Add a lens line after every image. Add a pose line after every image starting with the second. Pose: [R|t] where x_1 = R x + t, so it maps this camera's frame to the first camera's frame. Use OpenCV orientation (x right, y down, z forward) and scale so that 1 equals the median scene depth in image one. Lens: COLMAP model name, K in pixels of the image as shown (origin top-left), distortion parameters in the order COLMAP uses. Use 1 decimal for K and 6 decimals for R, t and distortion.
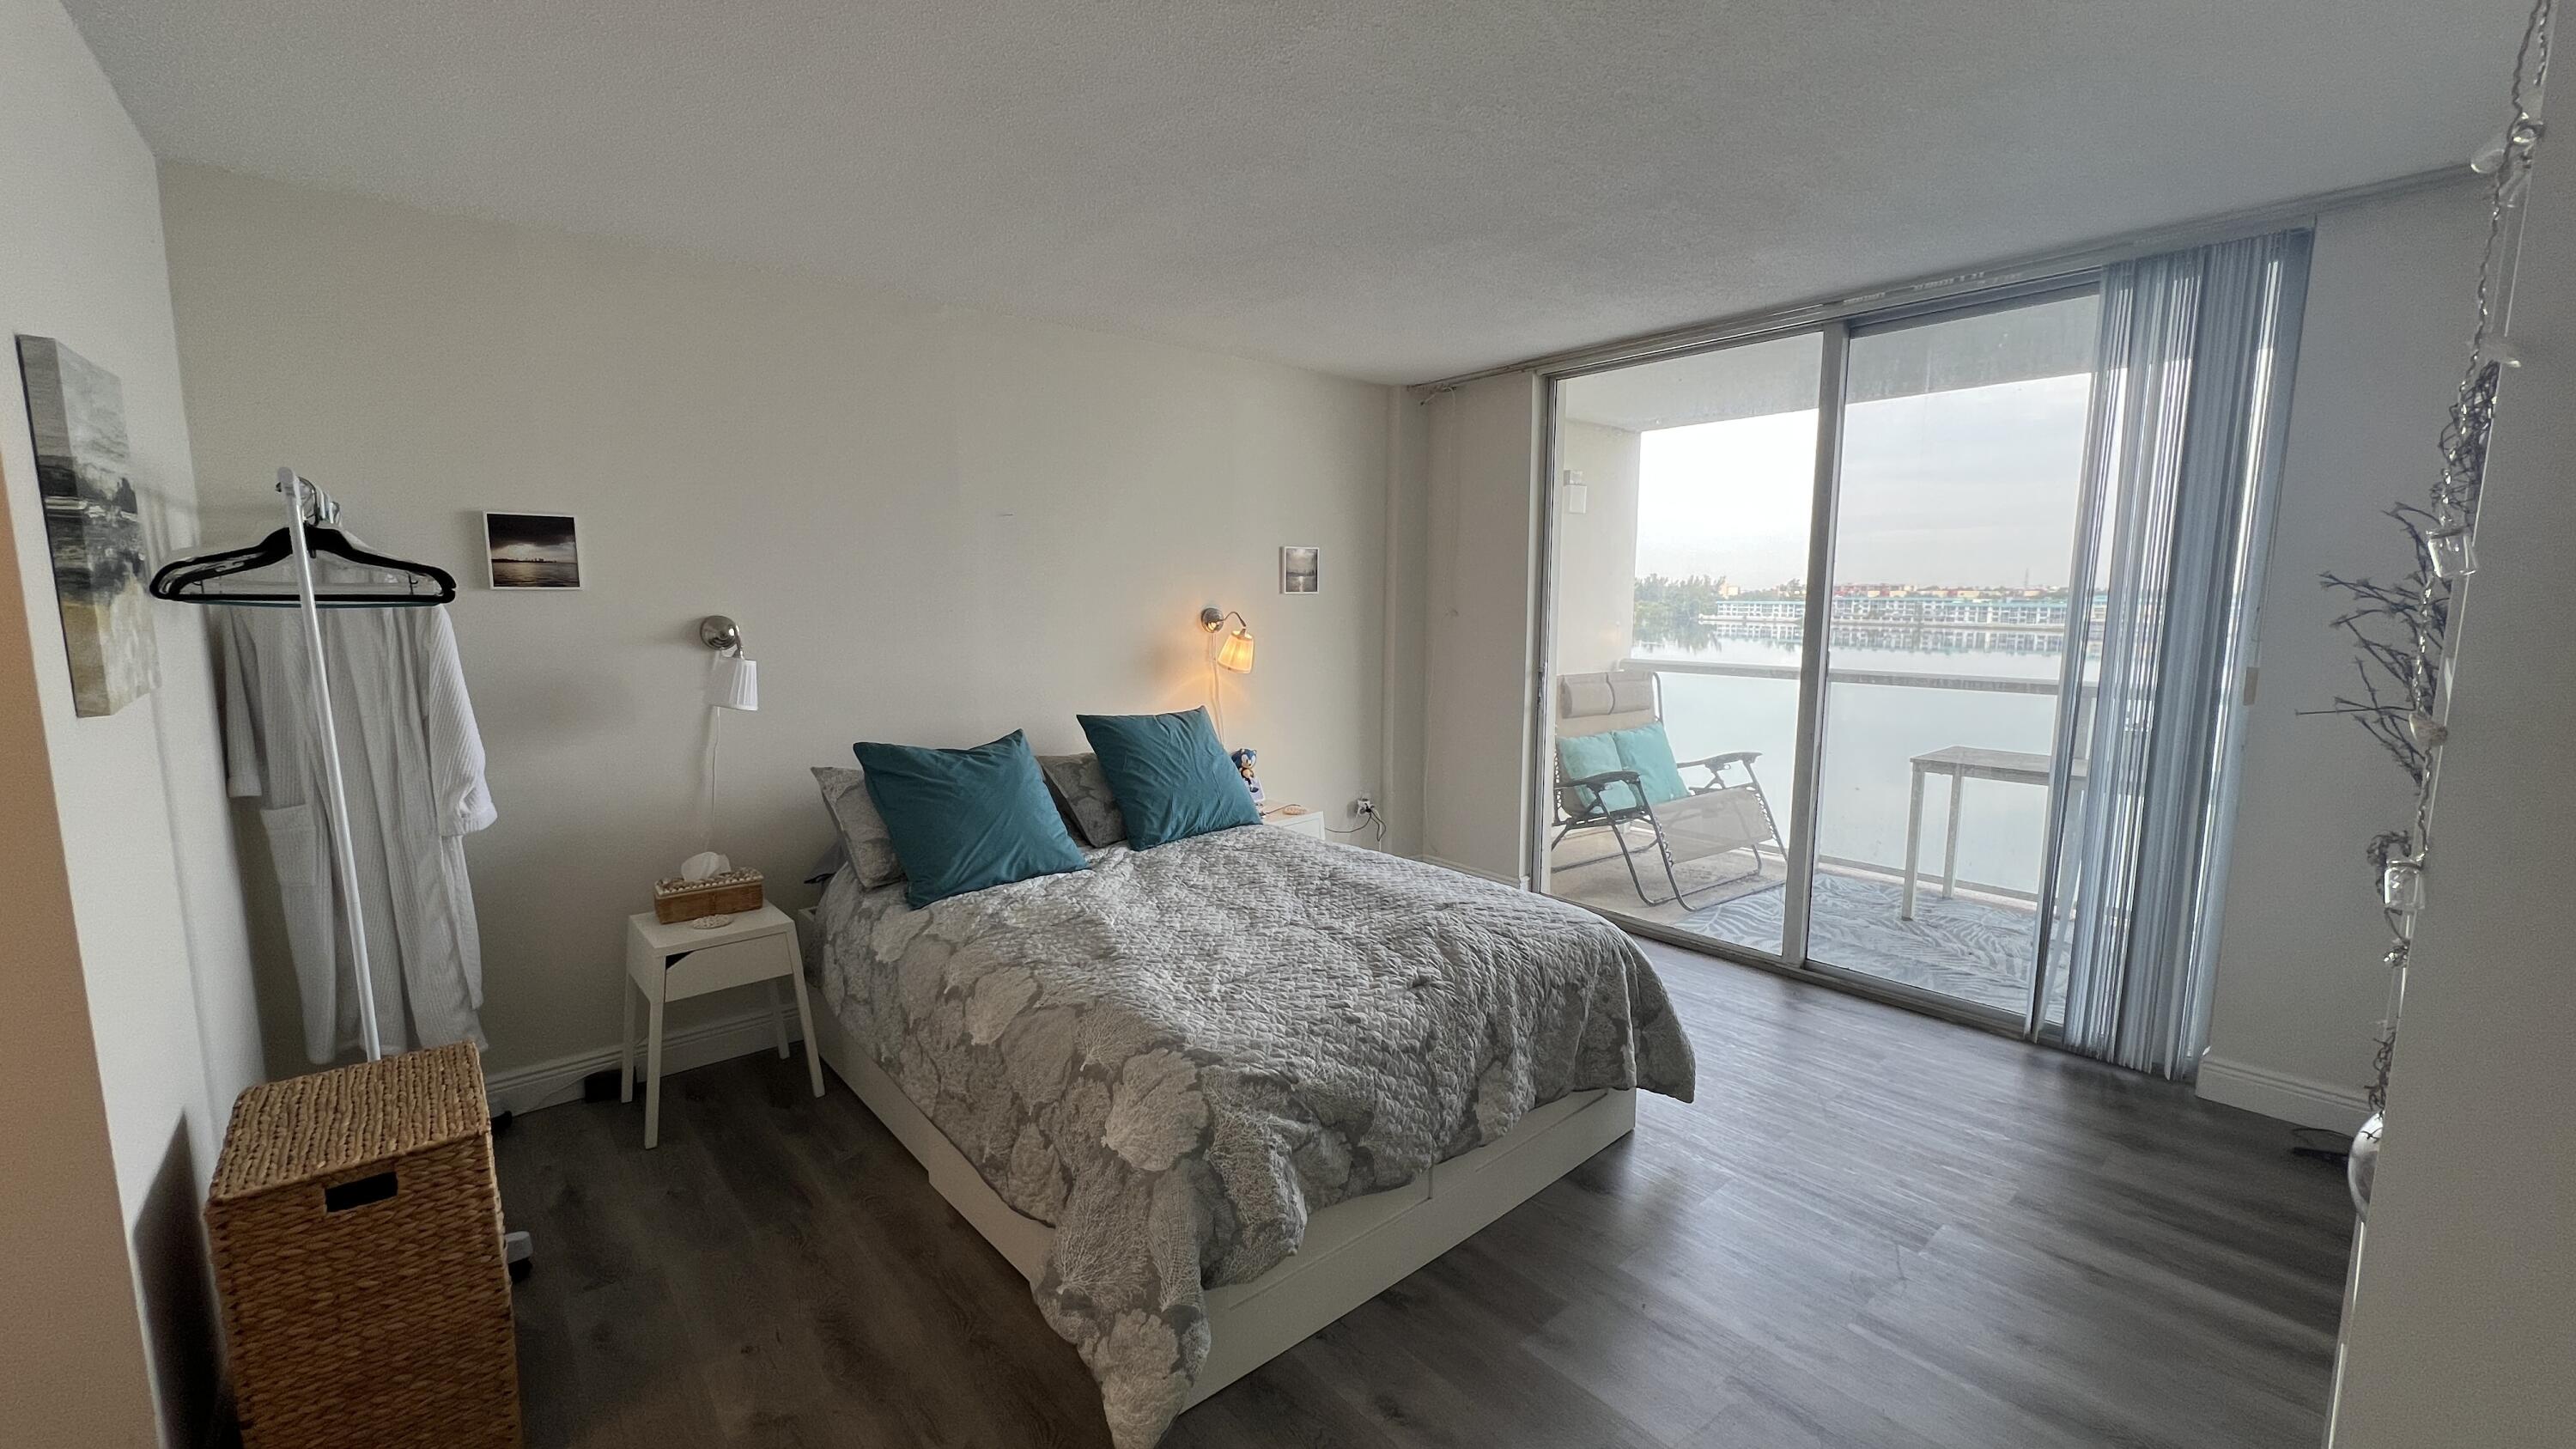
lens RADIAL K [[1024.4, 0, 1288.0], [0, 1024.4, 724.5], [0, 0, 1]] dist [0.000487, 0.000076]
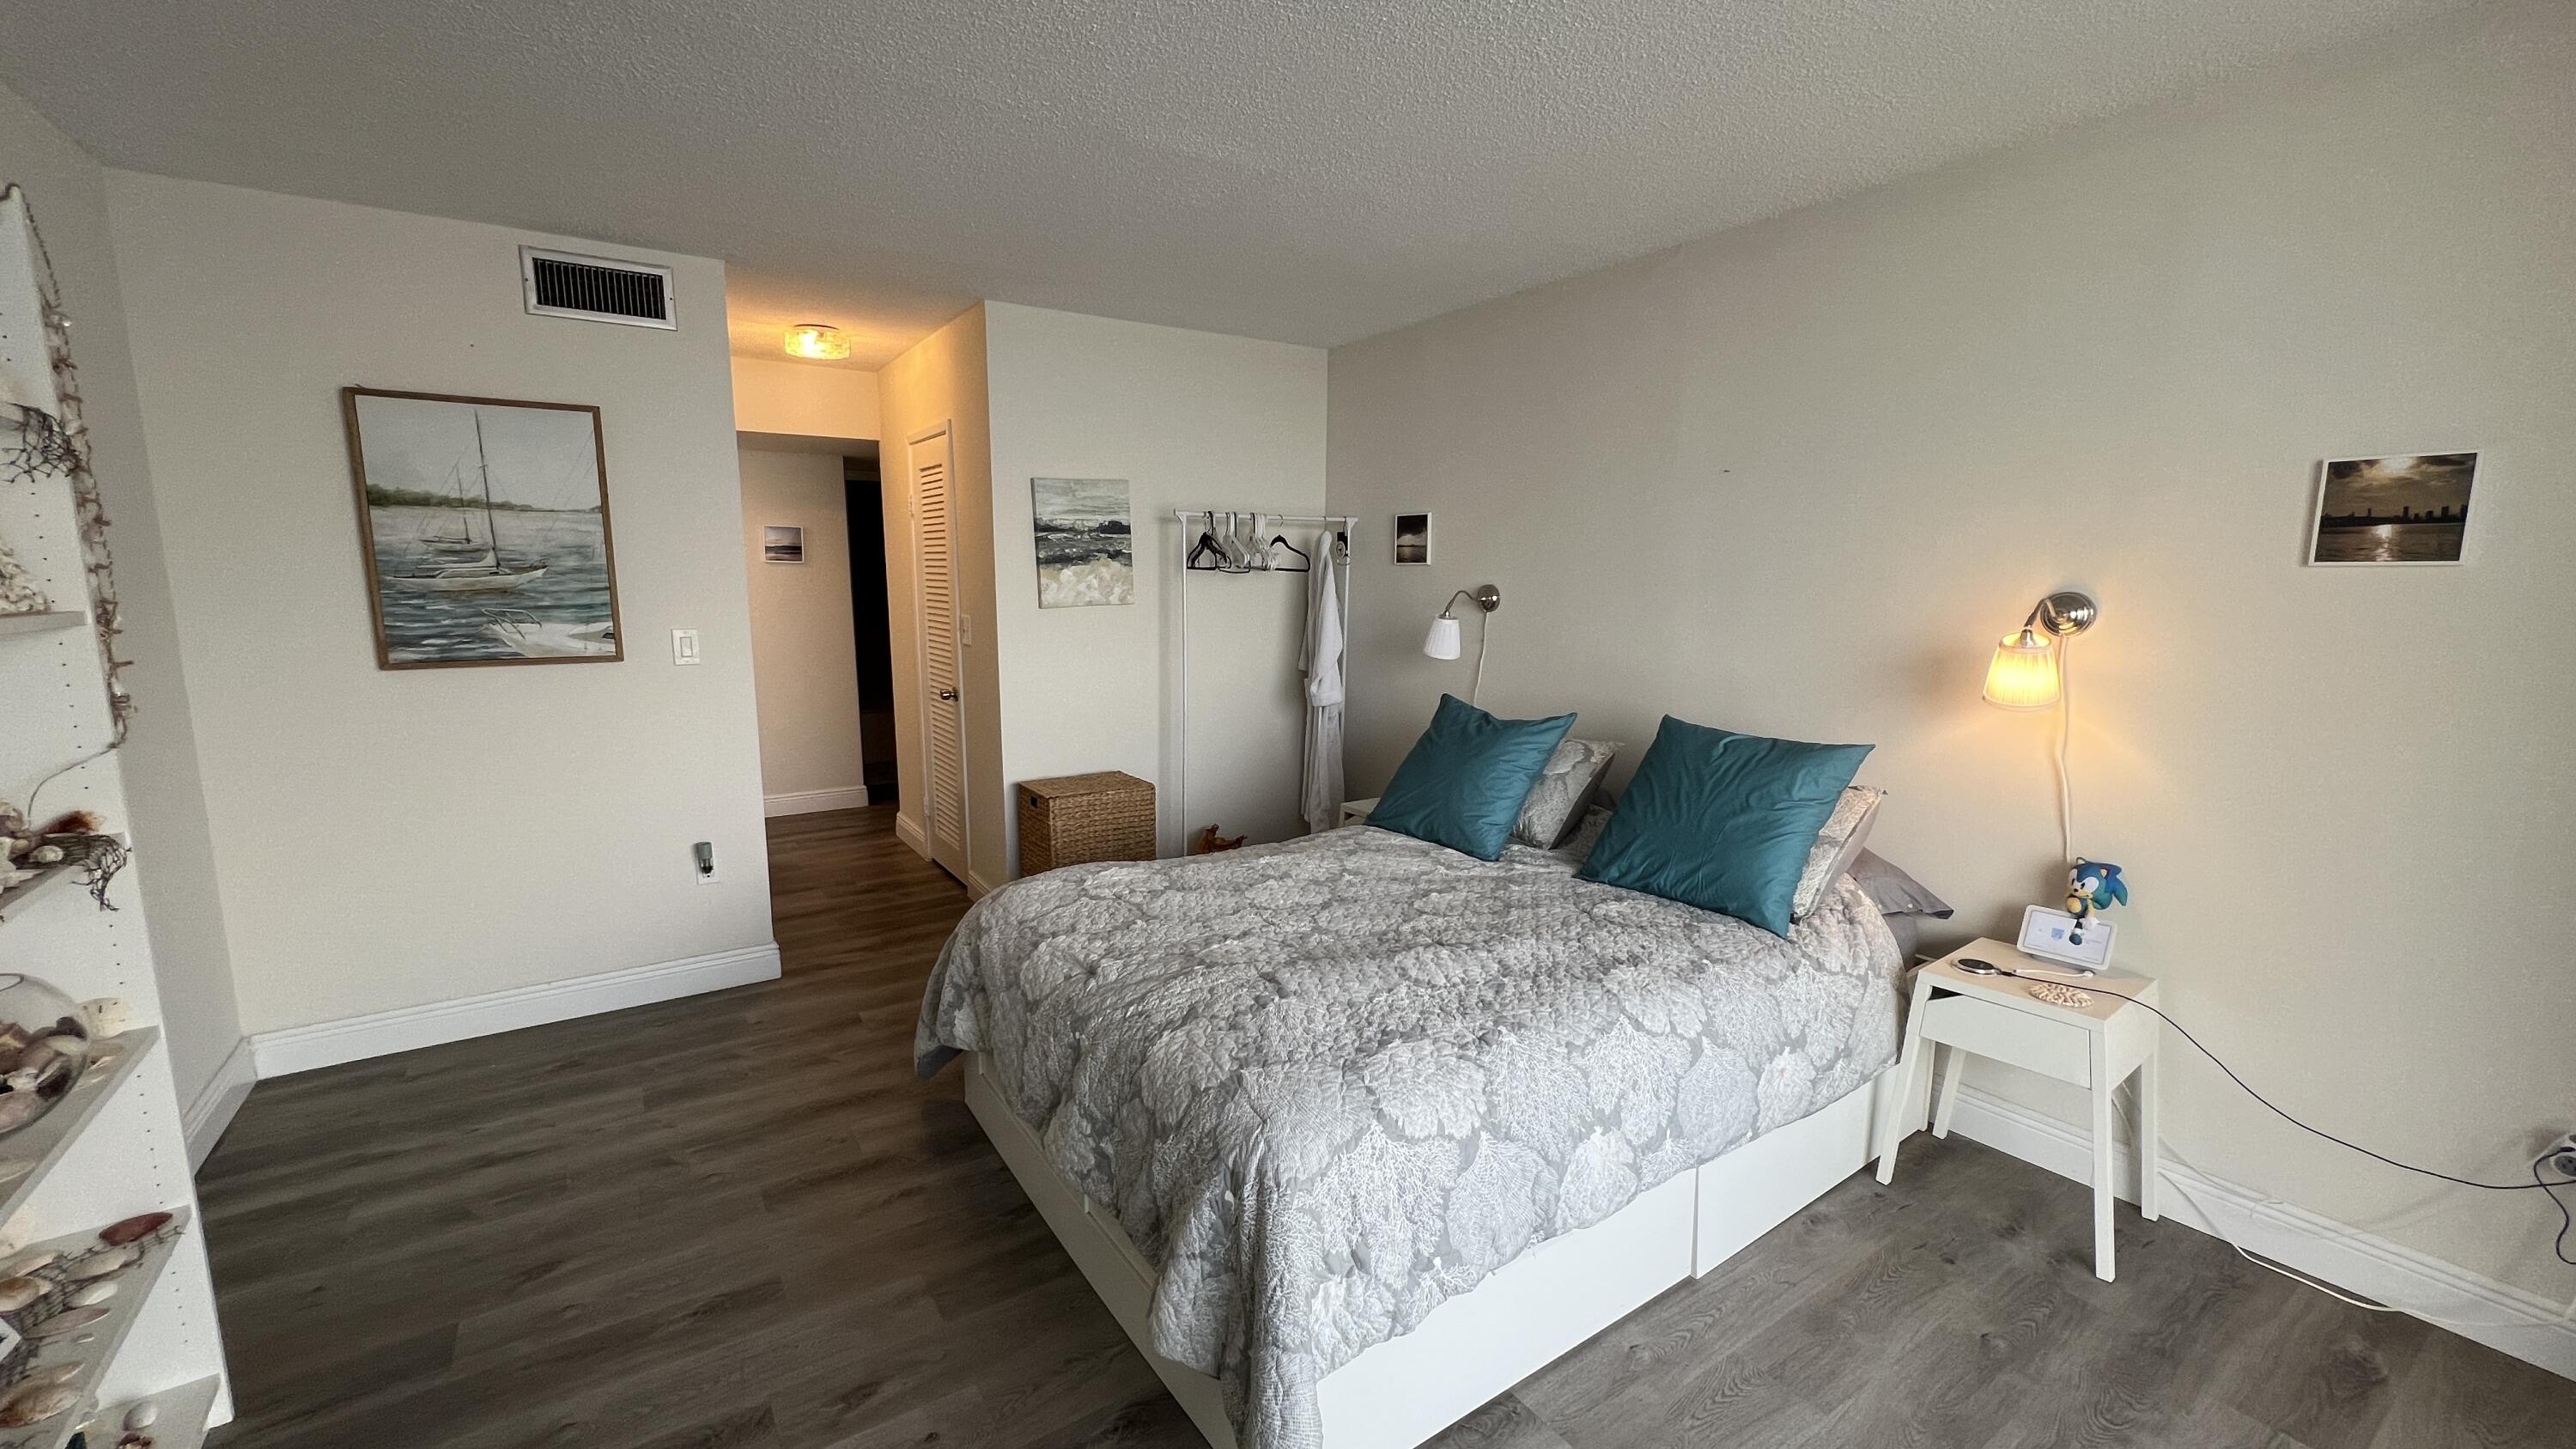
lens RADIAL K [[1024.4, 0, 1288.0], [0, 1024.4, 724.5], [0, 0, 1]] dist [0.000487, 0.000076]
pose [[-0.112200, 0.148800, -0.982481, 0.812550], [-0.127329, 0.978421, 0.162726, -0.122749], [0.985494, 0.143356, -0.090832, 0.988125]]
